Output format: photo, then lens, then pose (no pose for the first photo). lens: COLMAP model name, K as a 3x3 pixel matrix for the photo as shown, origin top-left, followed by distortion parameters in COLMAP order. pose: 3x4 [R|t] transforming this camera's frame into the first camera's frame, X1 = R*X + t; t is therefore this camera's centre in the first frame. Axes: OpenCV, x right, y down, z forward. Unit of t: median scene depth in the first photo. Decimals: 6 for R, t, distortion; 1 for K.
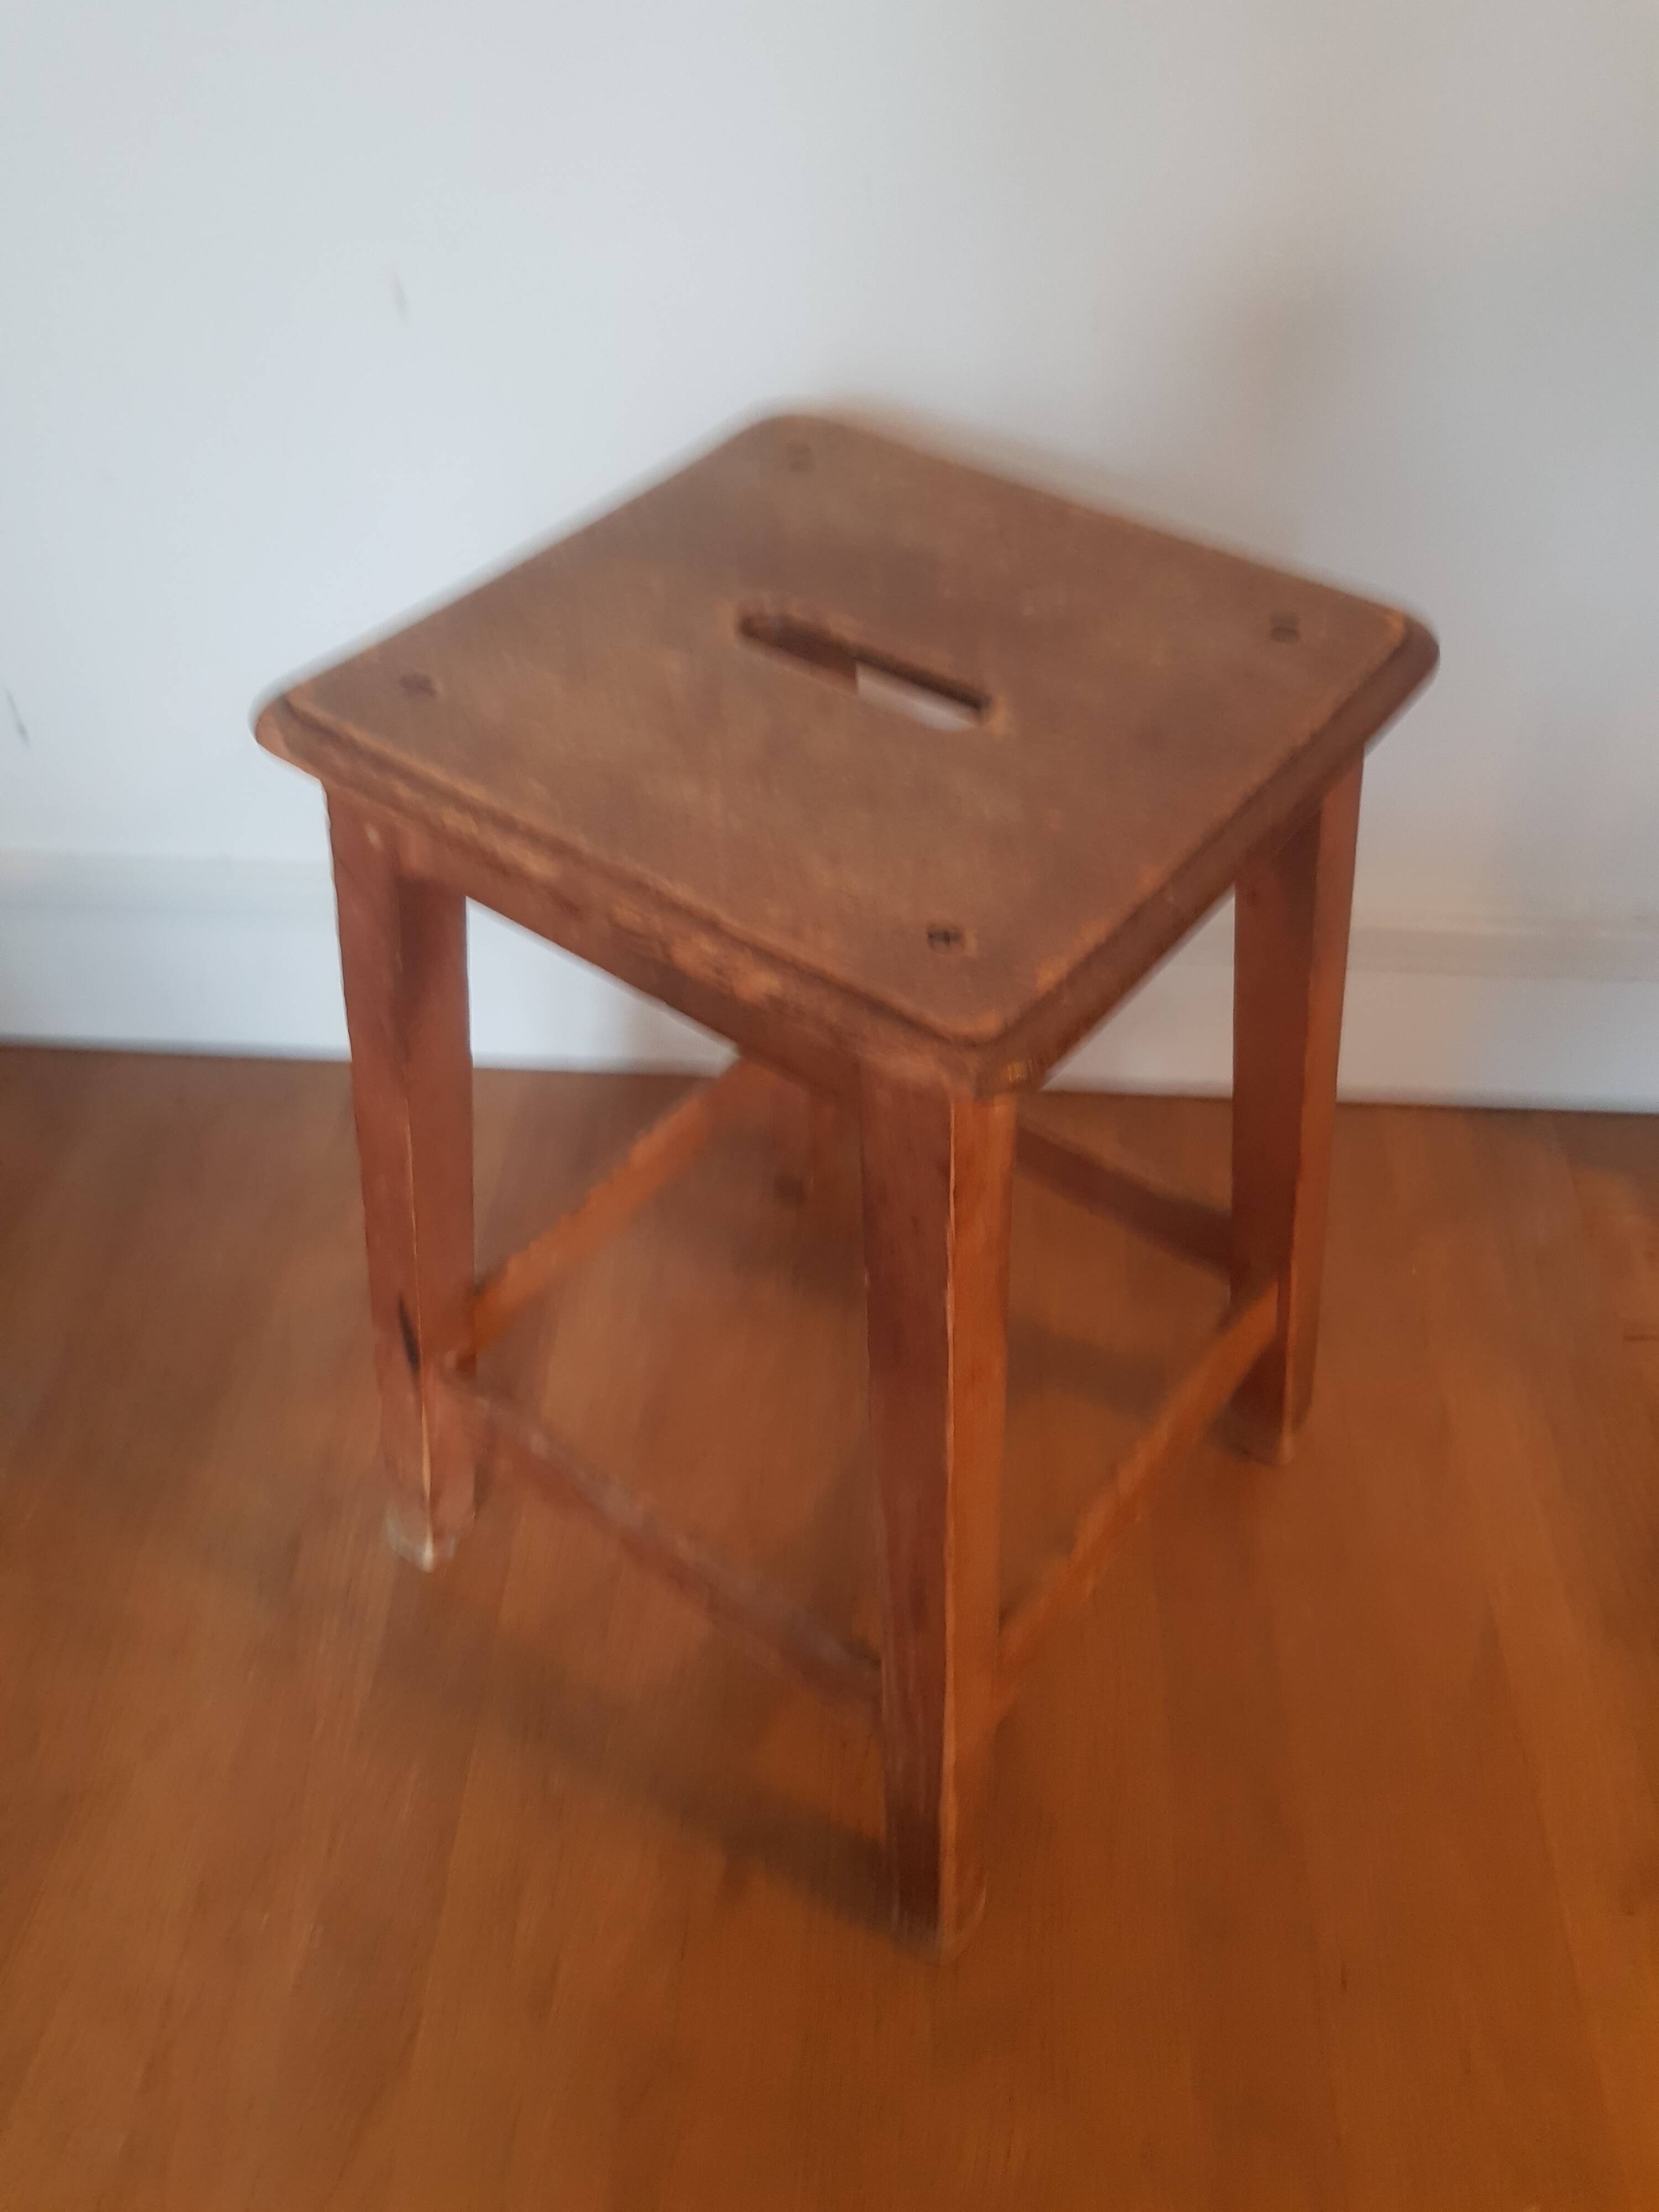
lens RADIAL K [[1860.4, 0, 793.7], [0, 1860.4, 1160.4], [0, 0, 1]] dist [0.037965, -0.035738]
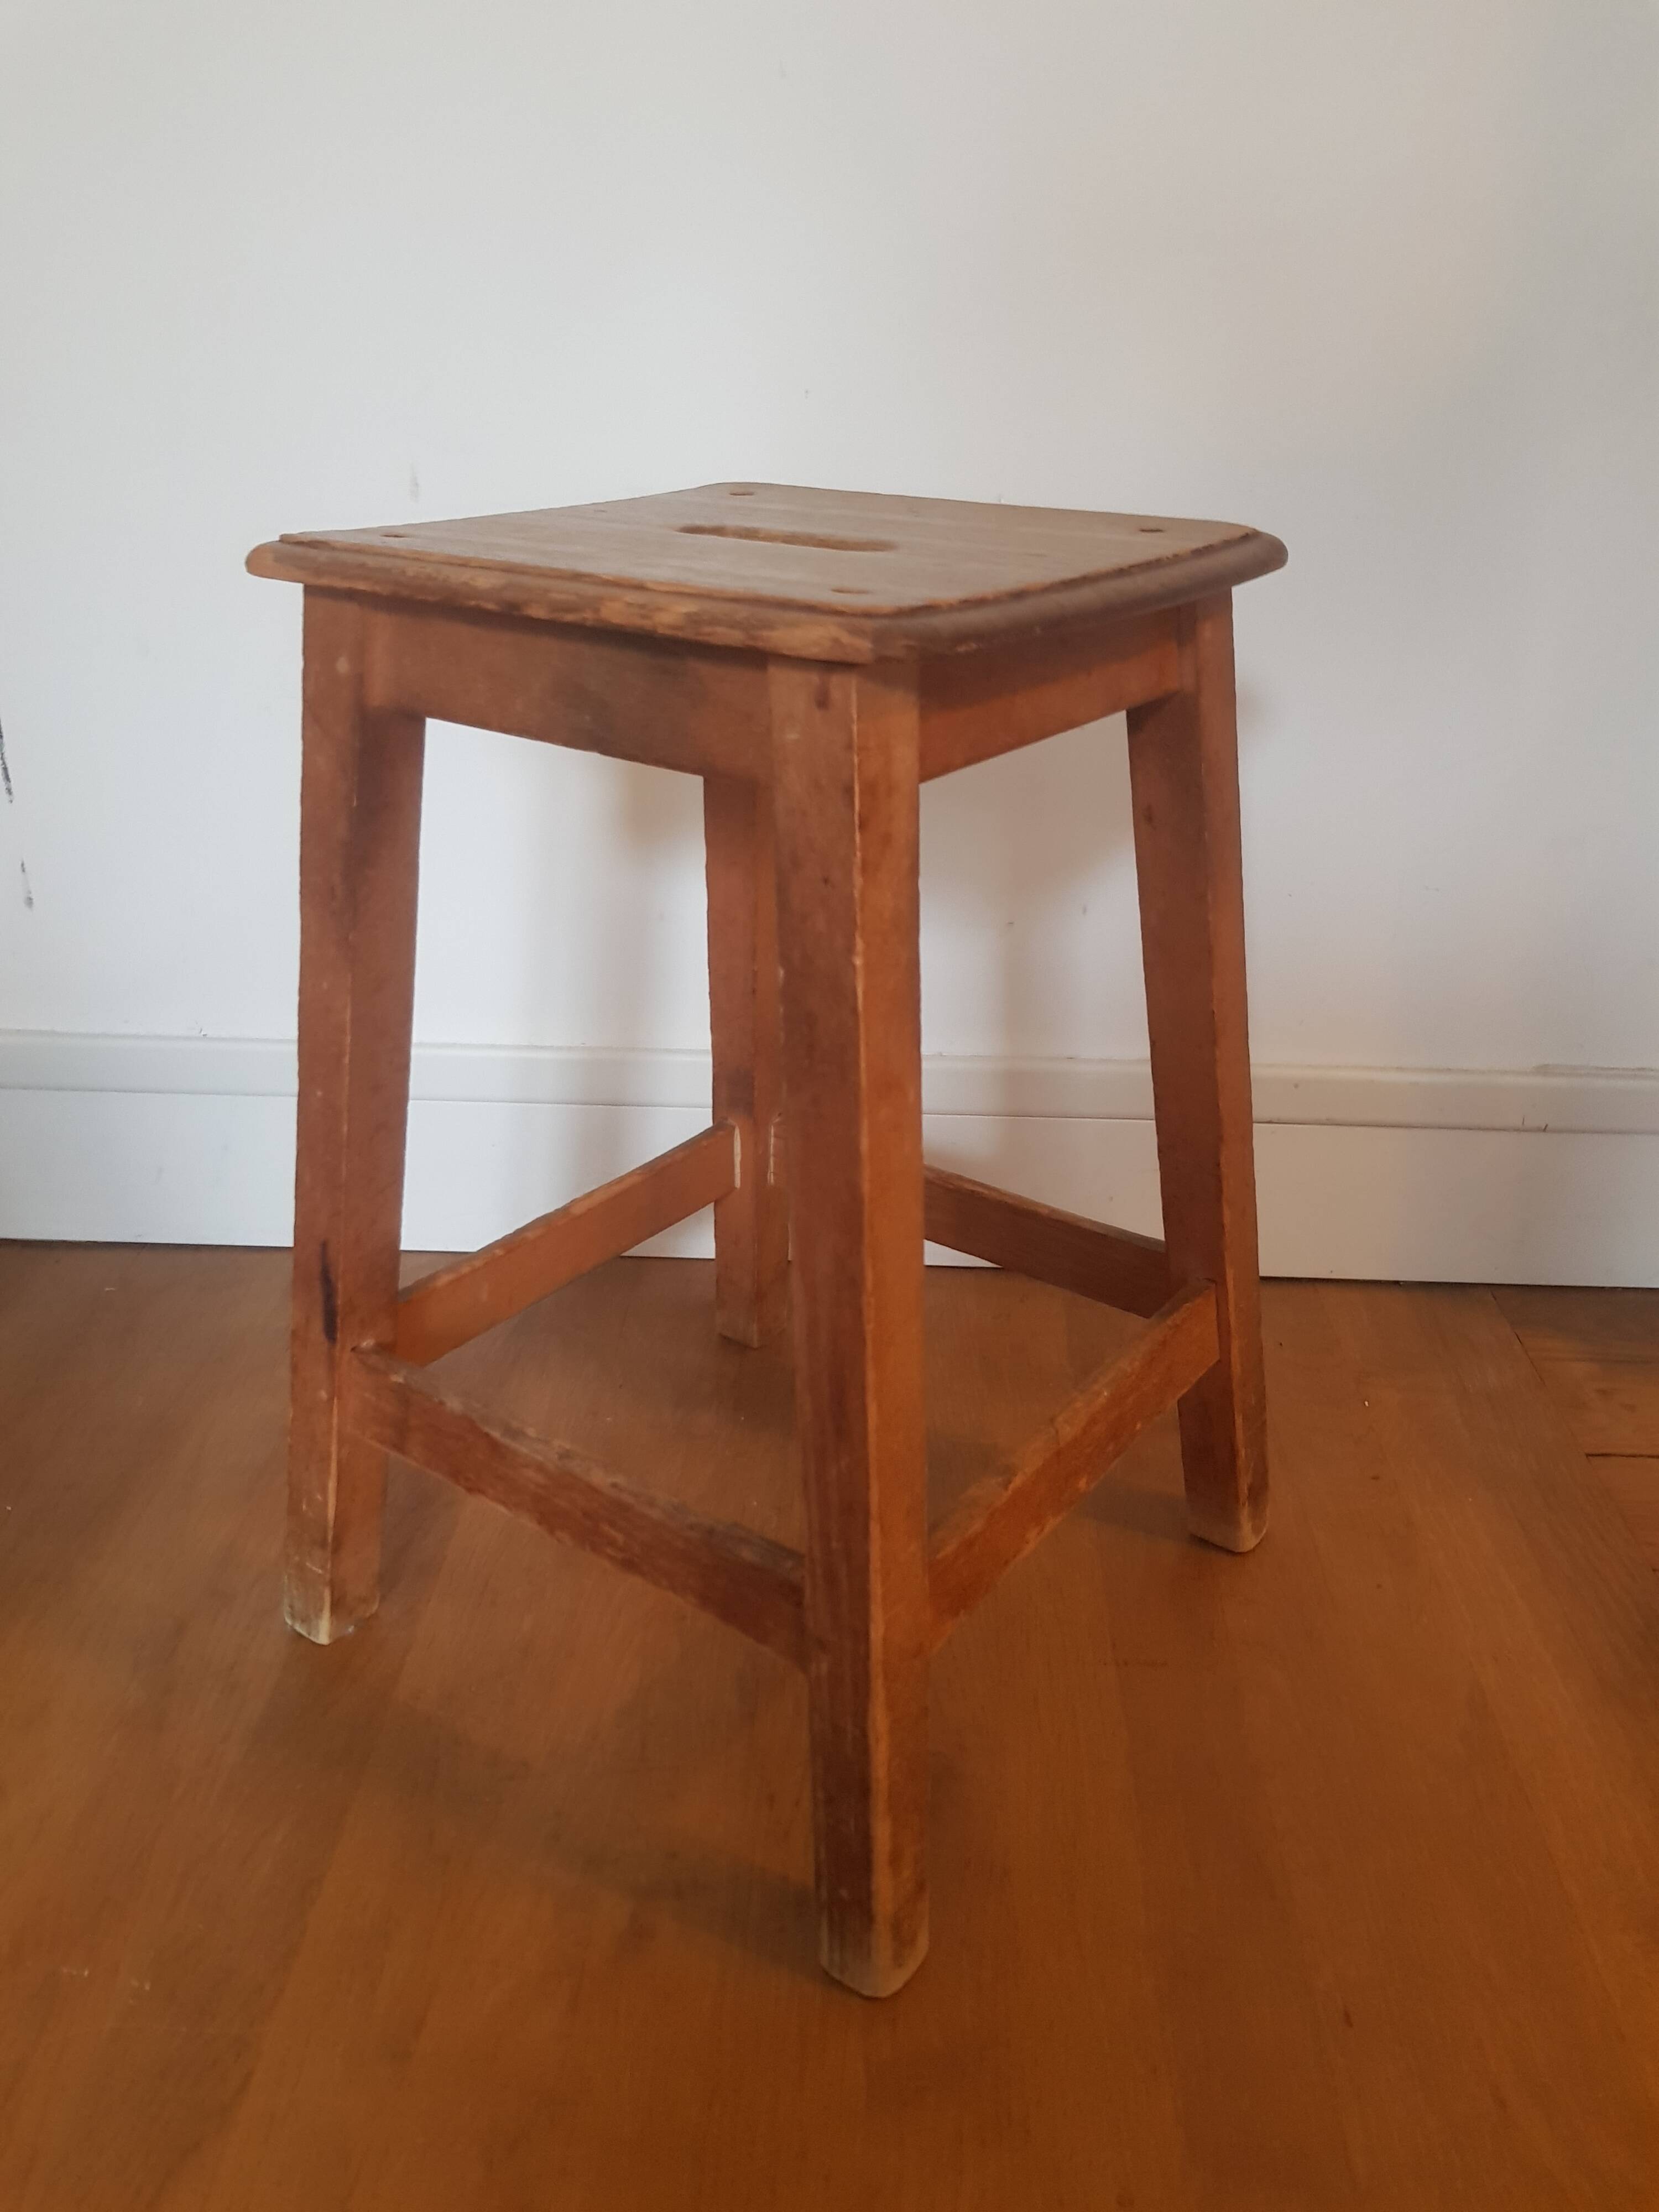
lens RADIAL K [[1860.4, 0, 820.2], [0, 1860.4, 1106.8], [0, 0, 1]] dist [0.037965, -0.035738]
pose [[0.999666, 0.013889, 0.021793, 0.027829], [-0.004474, 0.923590, -0.383355, 0.371242], [-0.025452, 0.383130, 0.923344, 0.053102]]
